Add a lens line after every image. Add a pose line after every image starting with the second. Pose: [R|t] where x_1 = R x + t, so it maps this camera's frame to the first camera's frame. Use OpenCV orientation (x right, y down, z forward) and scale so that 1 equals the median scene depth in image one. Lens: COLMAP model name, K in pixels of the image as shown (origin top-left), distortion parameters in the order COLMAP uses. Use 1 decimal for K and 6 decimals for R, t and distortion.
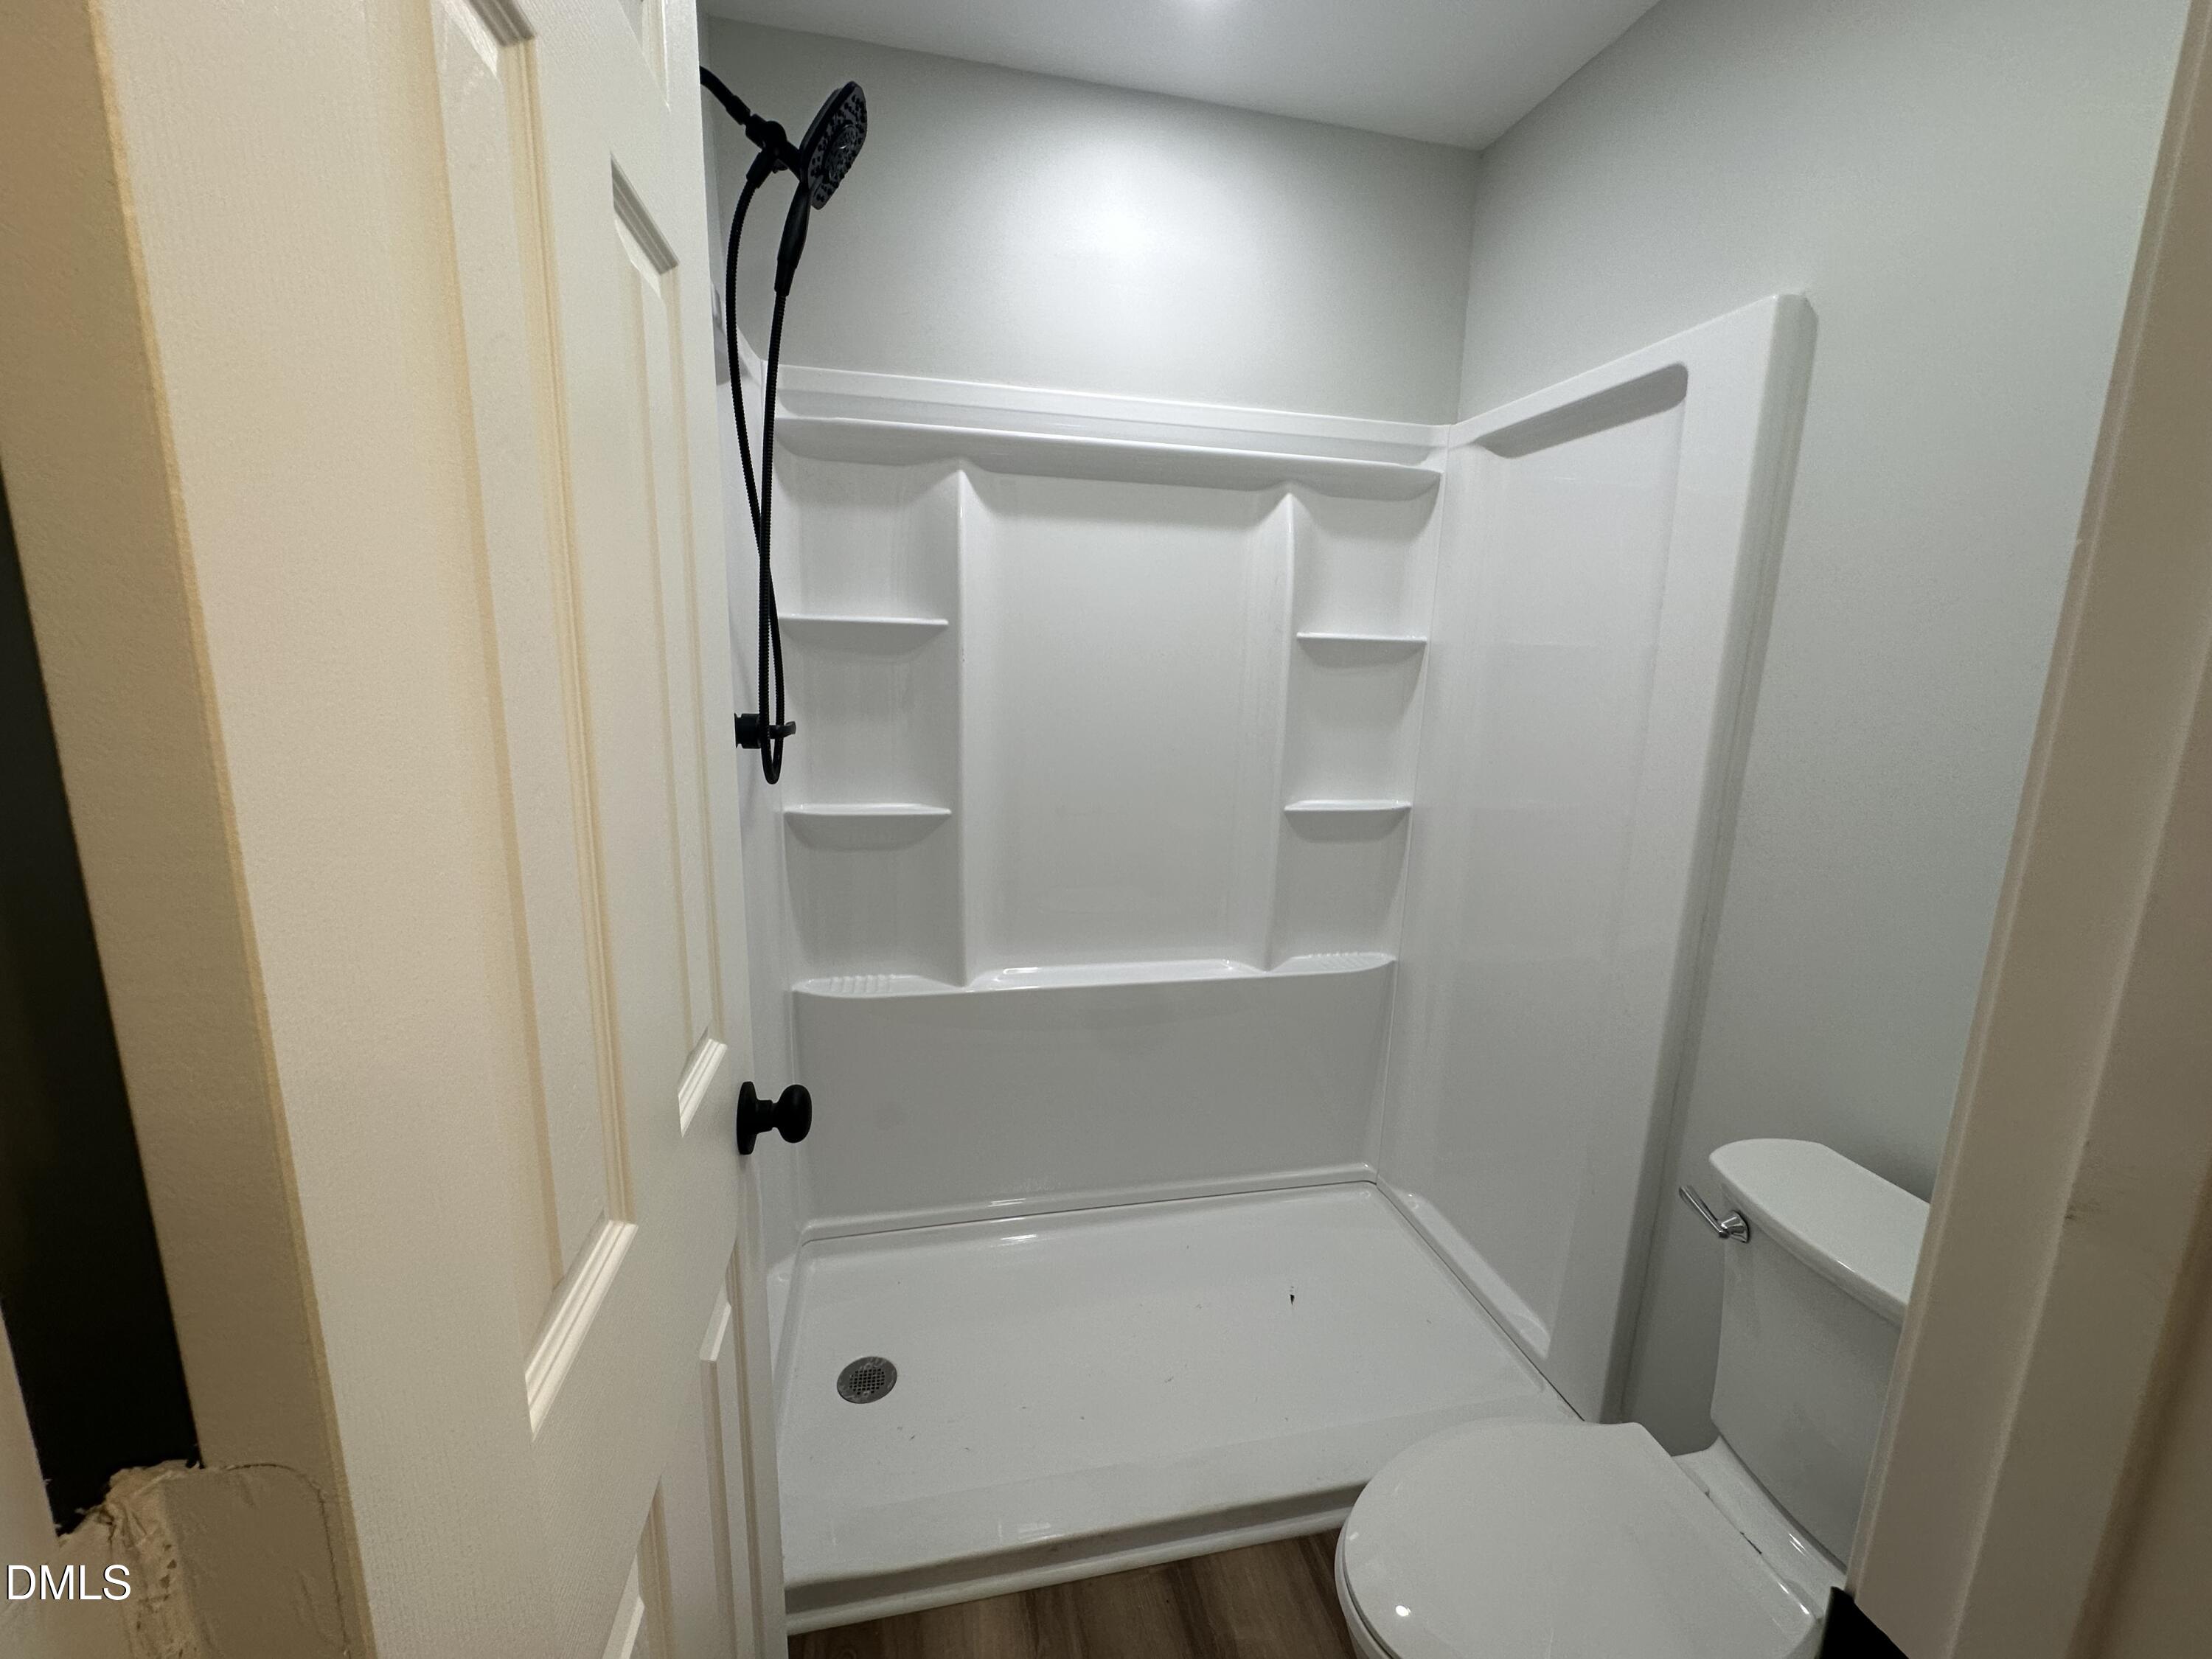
lens RADIAL K [[886.5, 0, 1114.8], [0, 886.5, 830.9], [0, 0, 1]] dist [-0.002606, -0.000458]
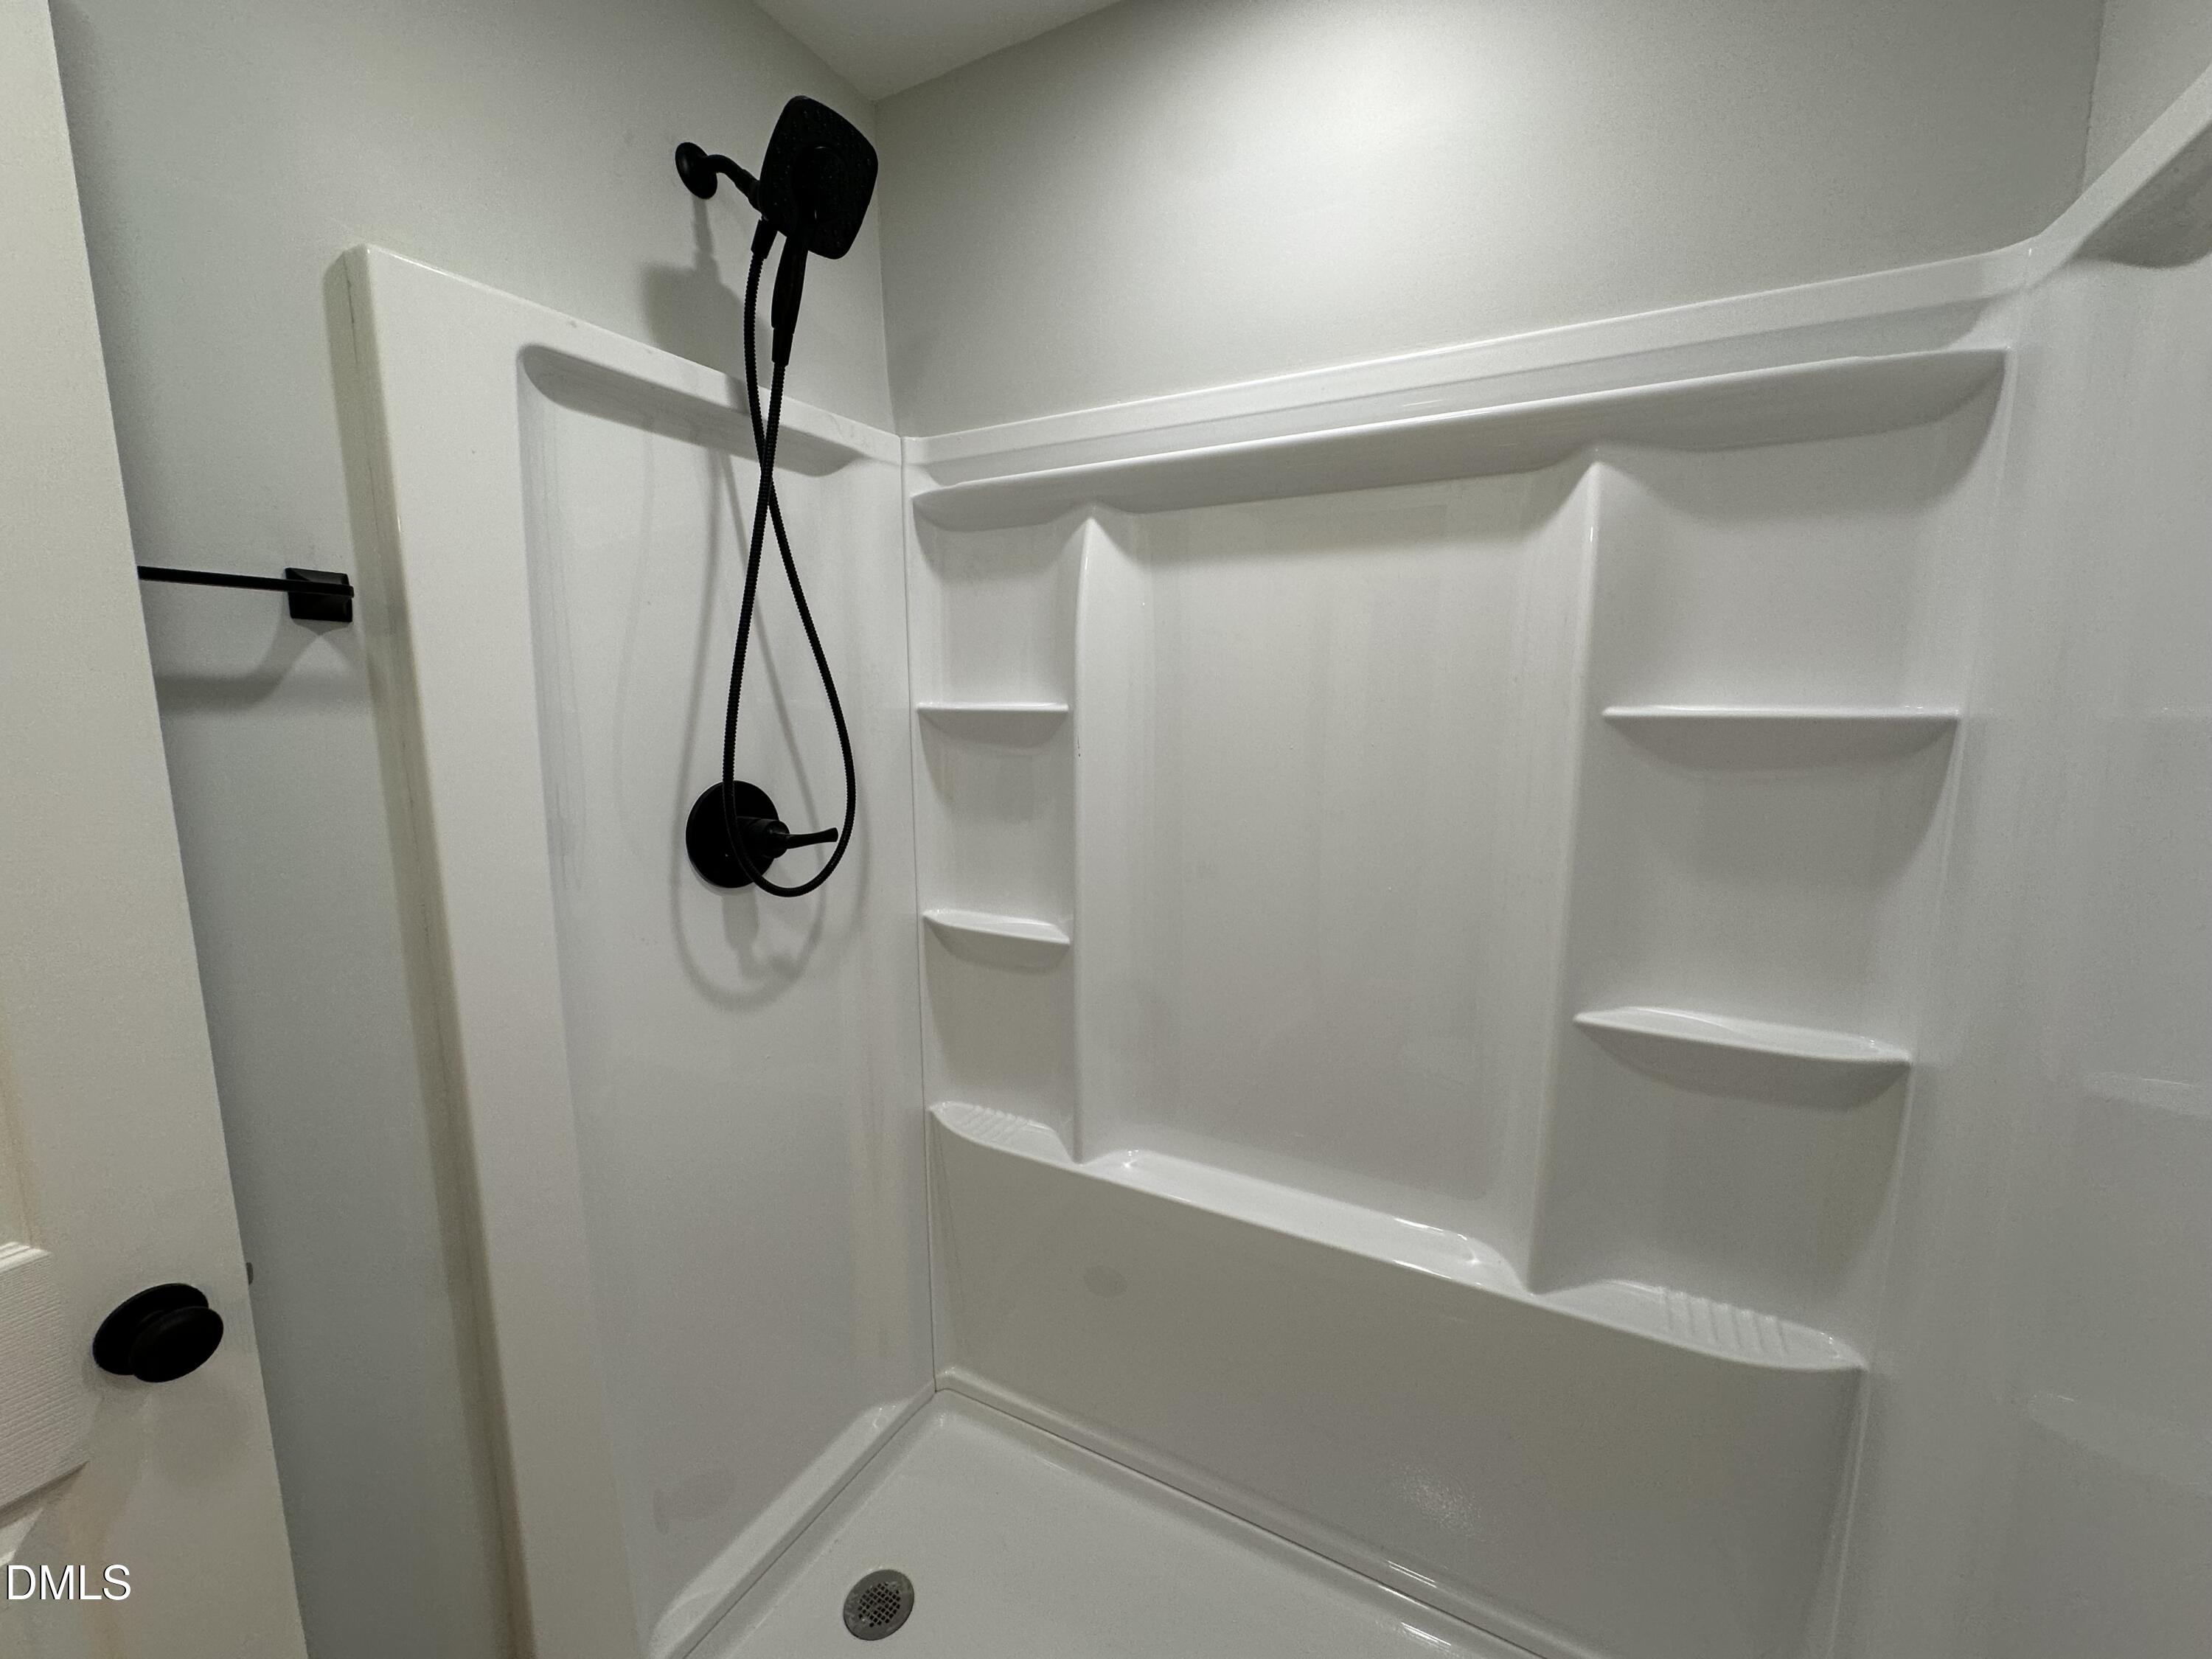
lens RADIAL K [[886.5, 0, 1093.5], [0, 886.5, 828.3], [0, 0, 1]] dist [-0.002606, -0.000458]
pose [[0.757062, 0.067087, -0.649889, 0.321804], [-0.102734, 0.994563, -0.017009, -0.105585], [0.645215, 0.079643, 0.759839, 0.375396]]
